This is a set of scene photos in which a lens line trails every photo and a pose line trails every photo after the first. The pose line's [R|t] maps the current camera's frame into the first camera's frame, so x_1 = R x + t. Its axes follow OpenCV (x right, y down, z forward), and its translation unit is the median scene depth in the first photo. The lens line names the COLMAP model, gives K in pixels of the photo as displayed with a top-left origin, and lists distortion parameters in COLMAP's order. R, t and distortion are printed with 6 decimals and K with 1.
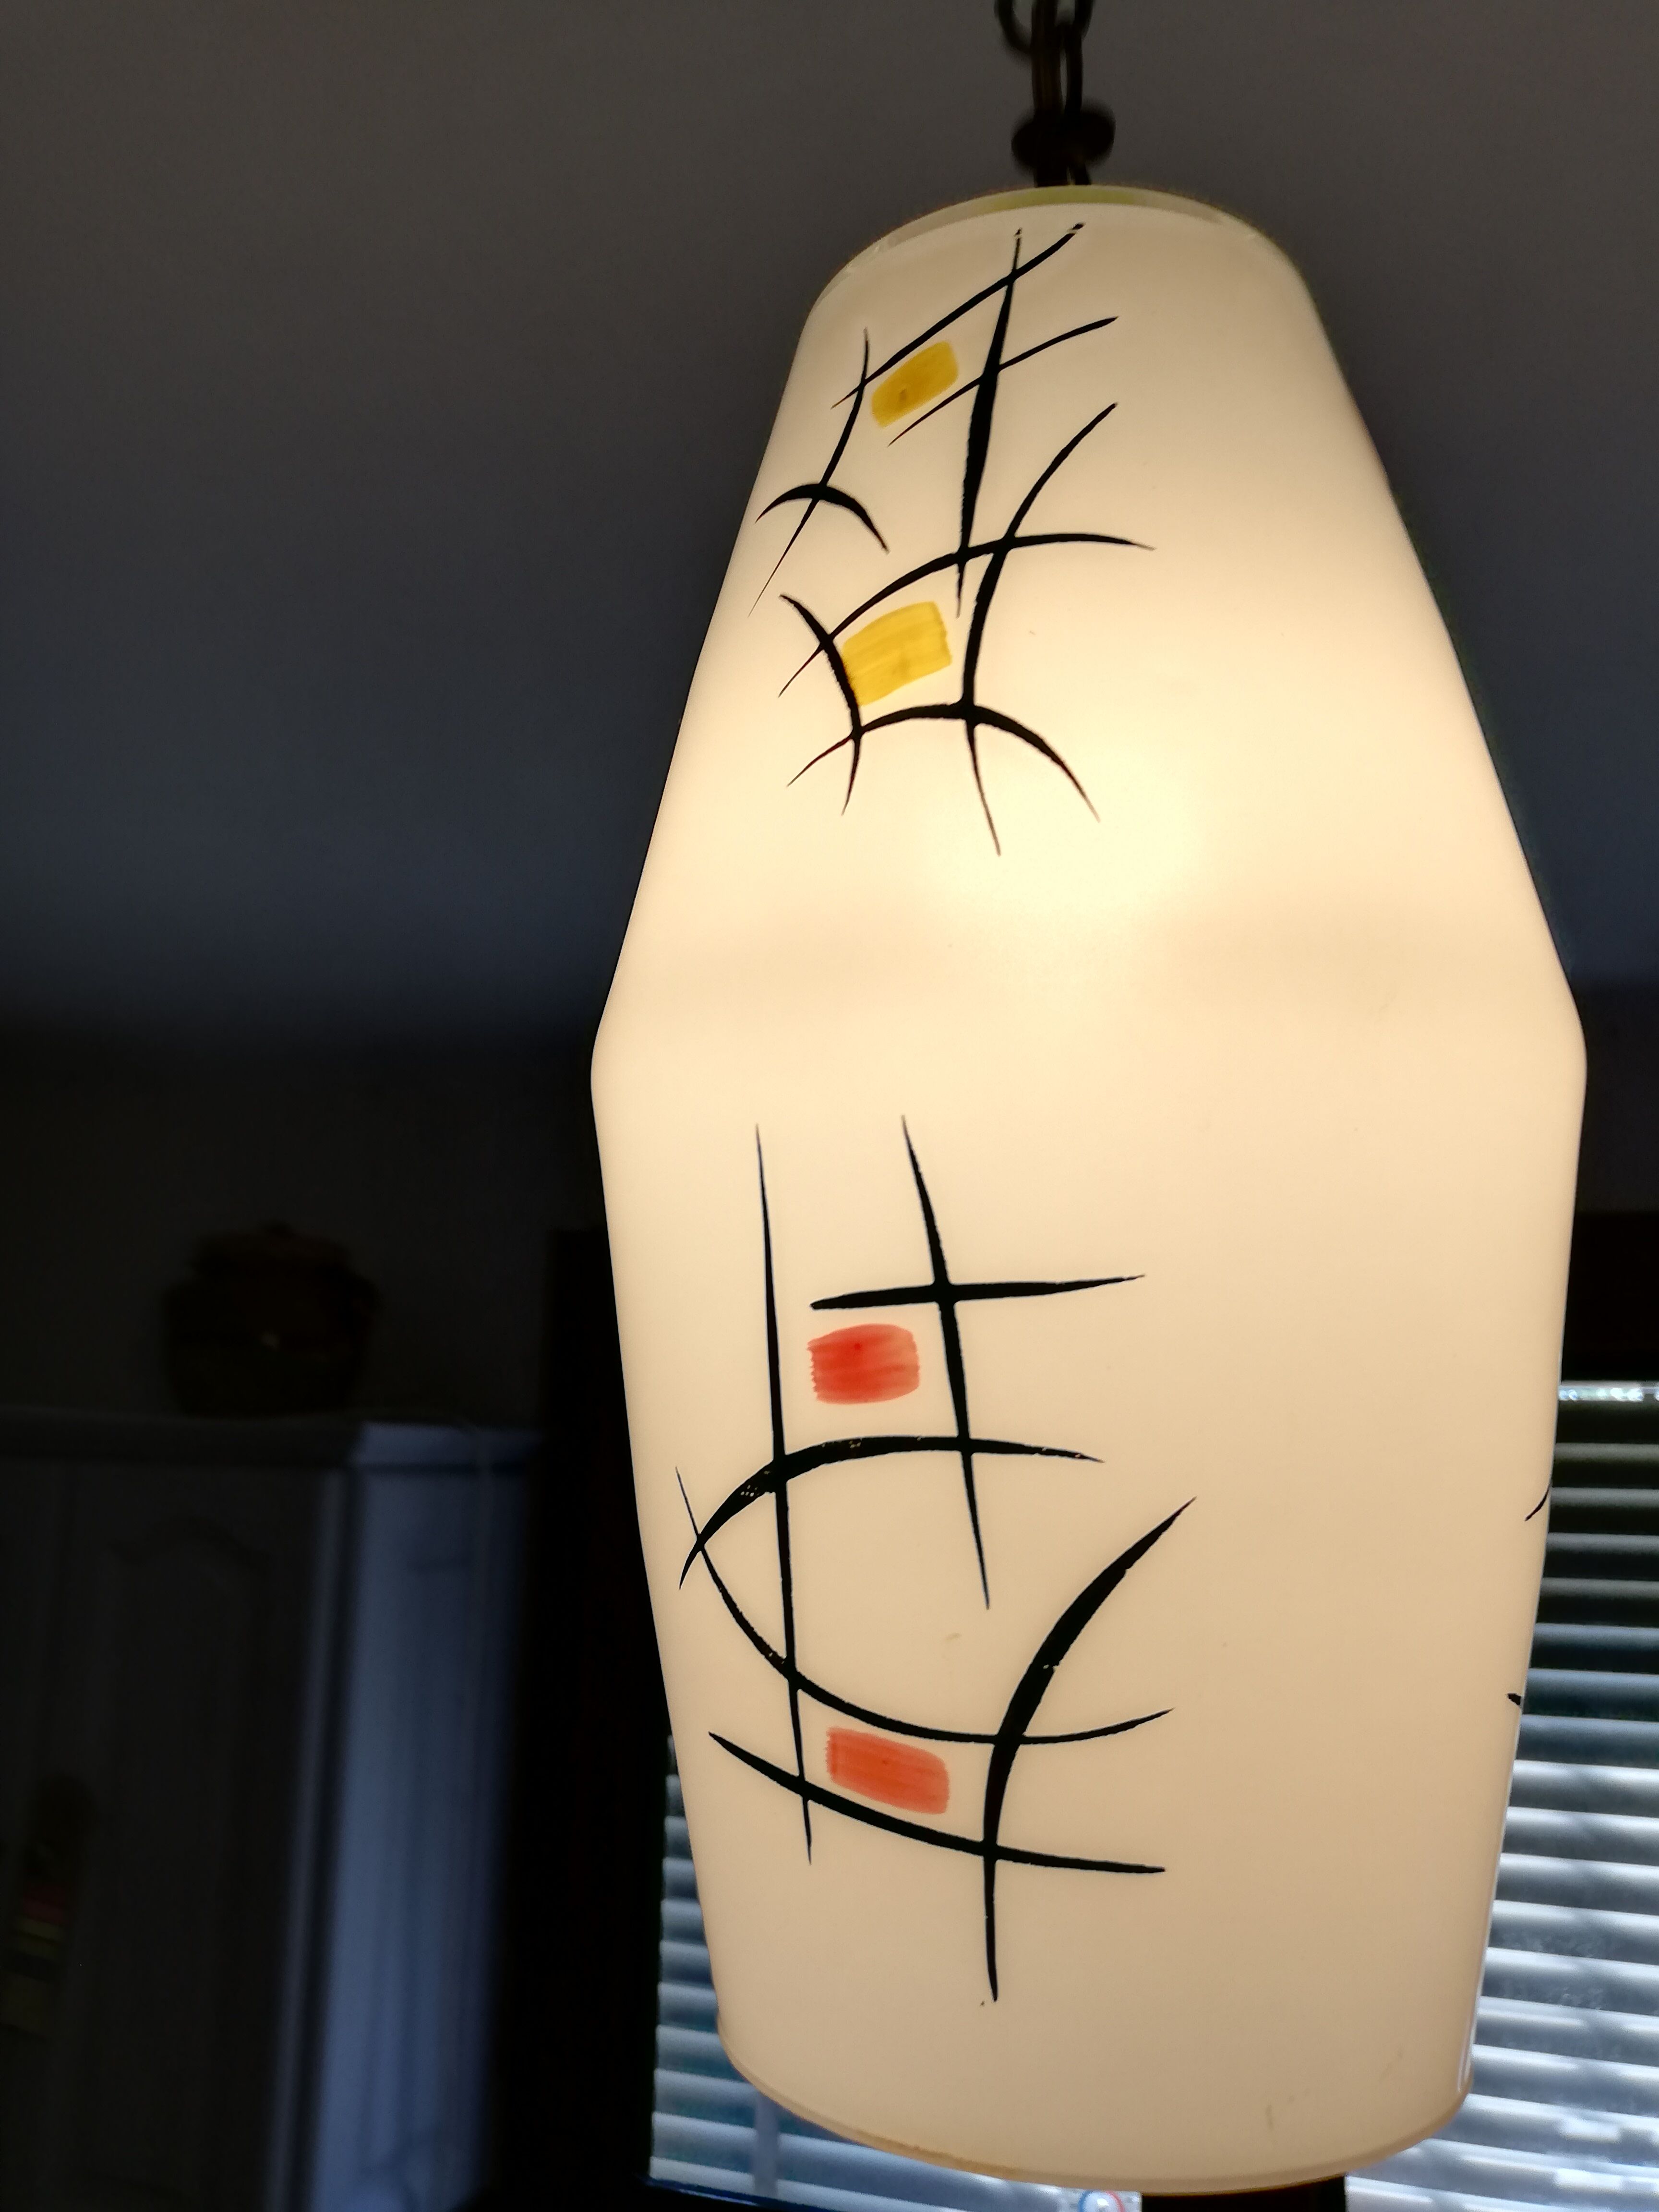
lens RADIAL K [[1747.3, 0, 875.0], [0, 1747.3, 1107.3], [0, 0, 1]] dist [0.067934, 0.007406]
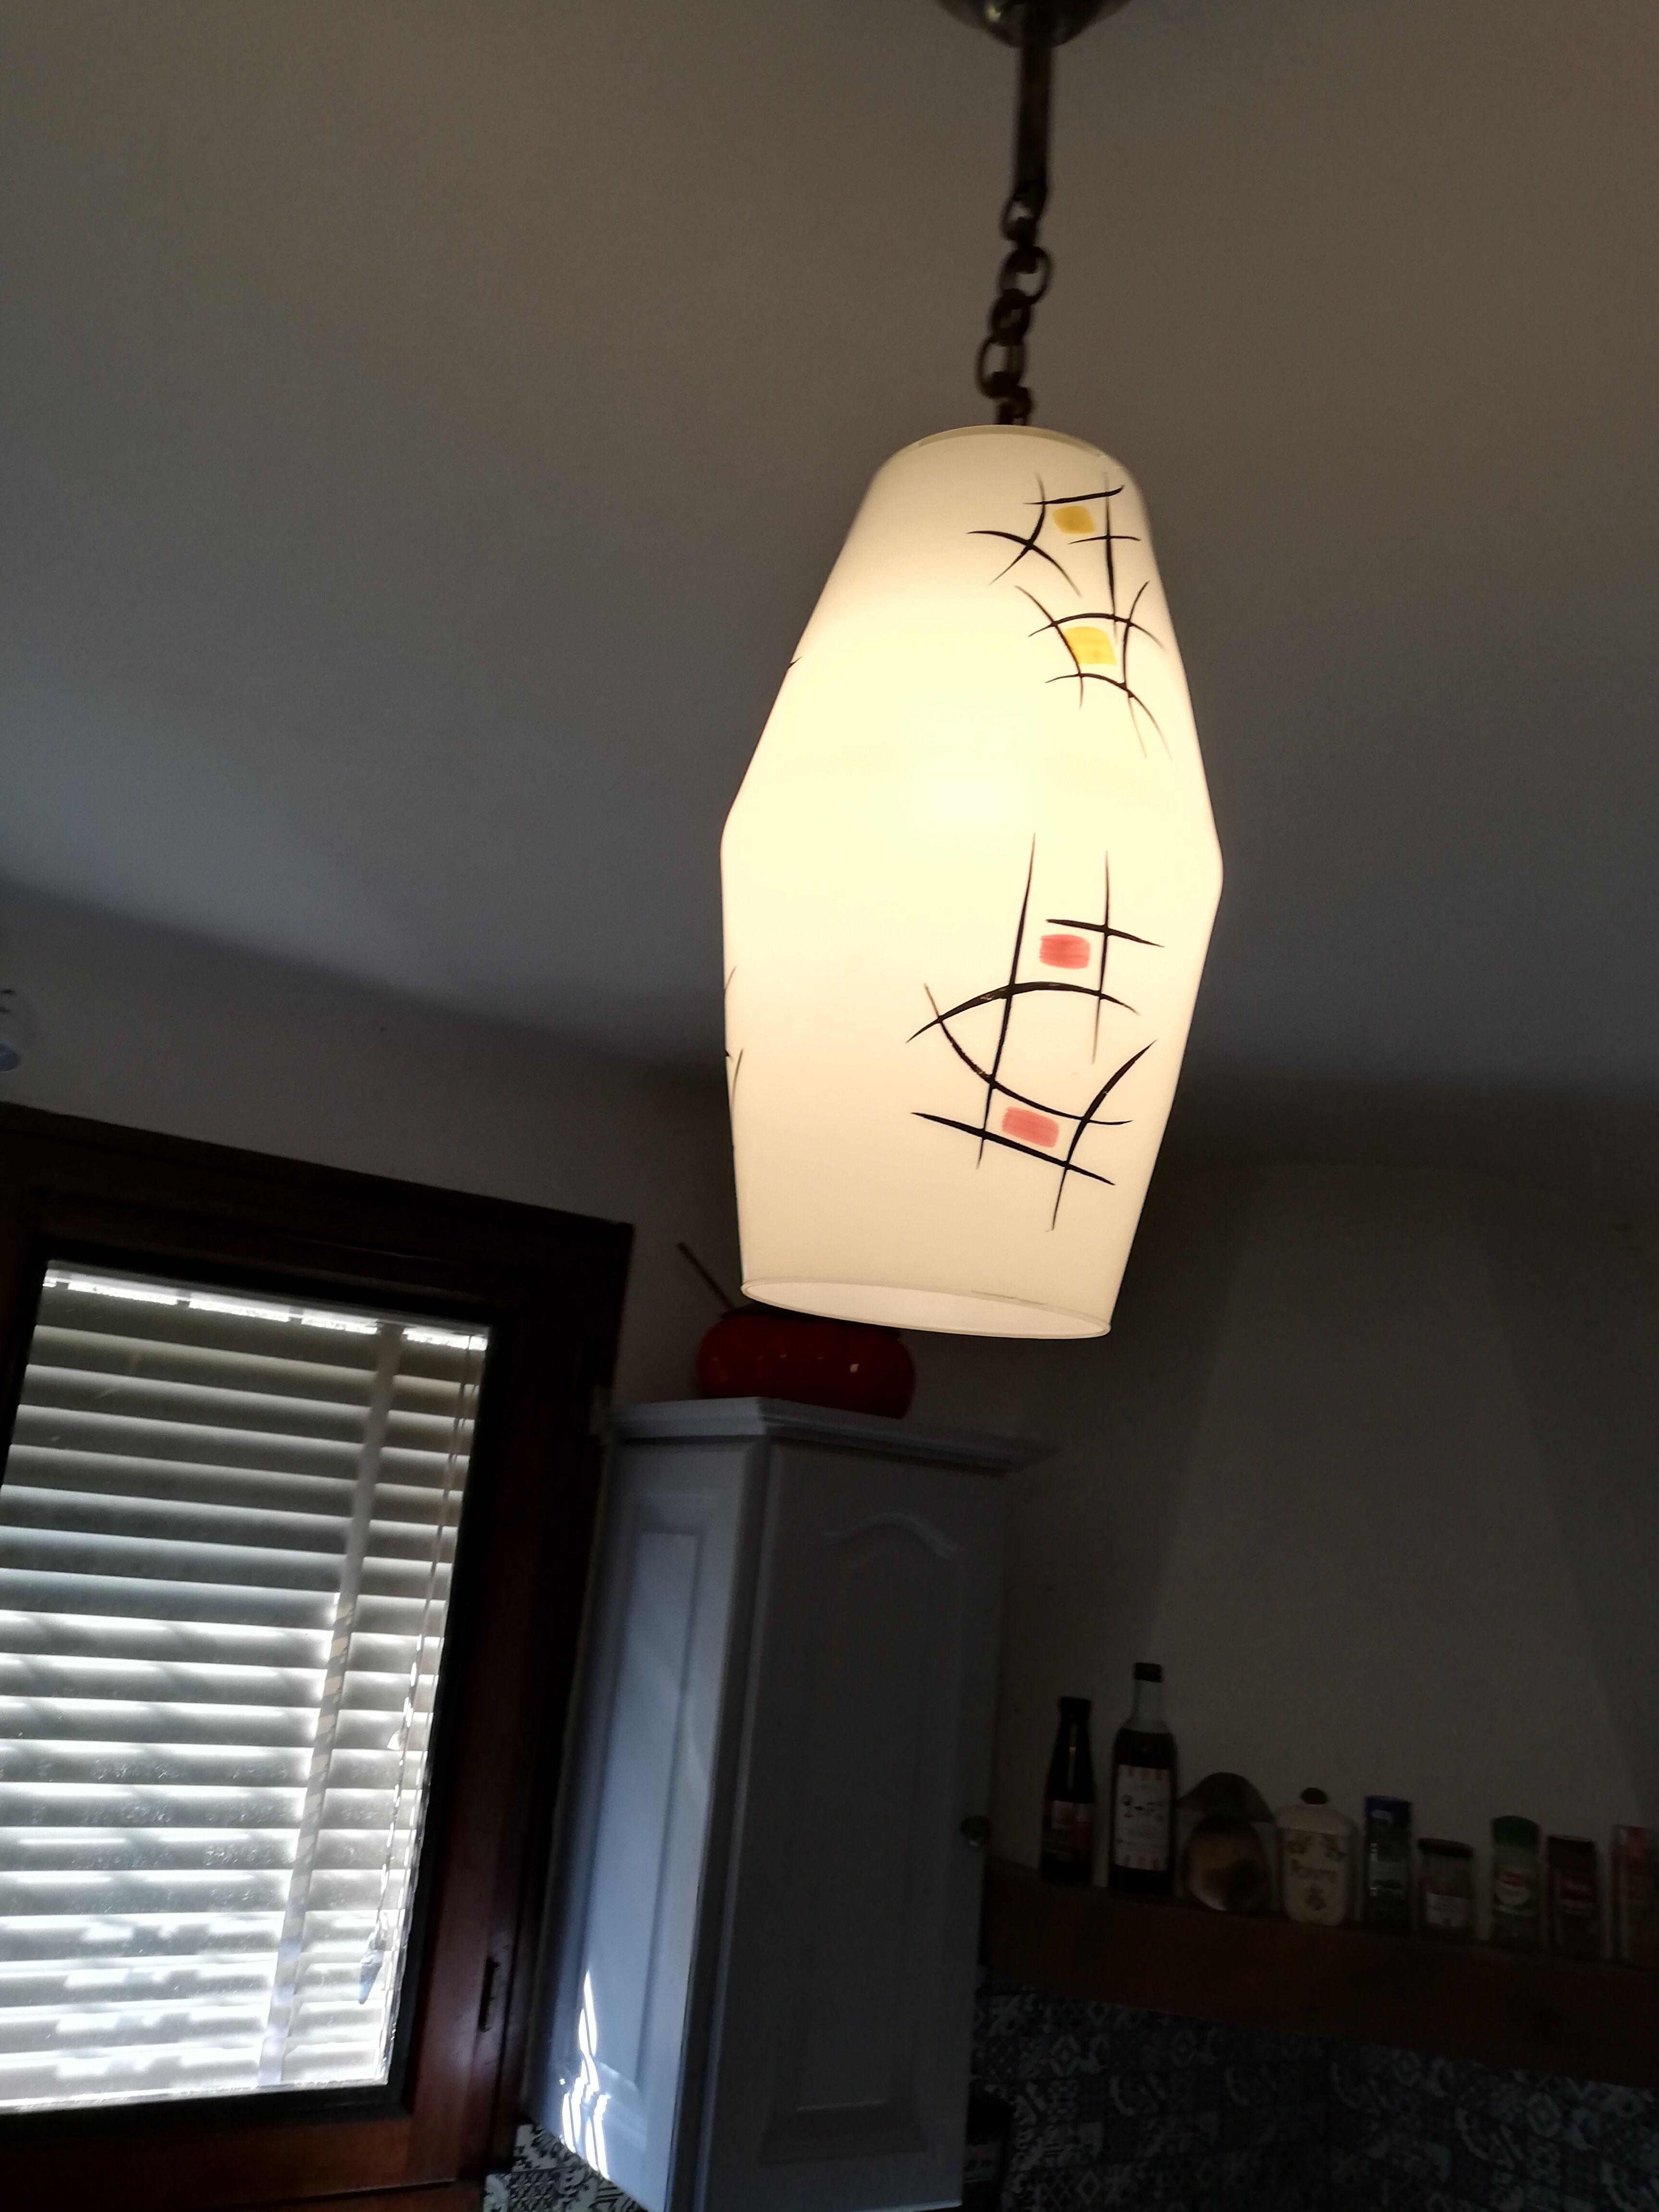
lens RADIAL K [[1747.3, 0, 875.0], [0, 1747.3, 1107.3], [0, 0, 1]] dist [0.067934, 0.007406]
pose [[0.636671, 0.229334, 0.736244, -1.701923], [-0.221613, 0.968892, -0.110161, 0.618365], [-0.738605, -0.093025, 0.667689, -0.321045]]
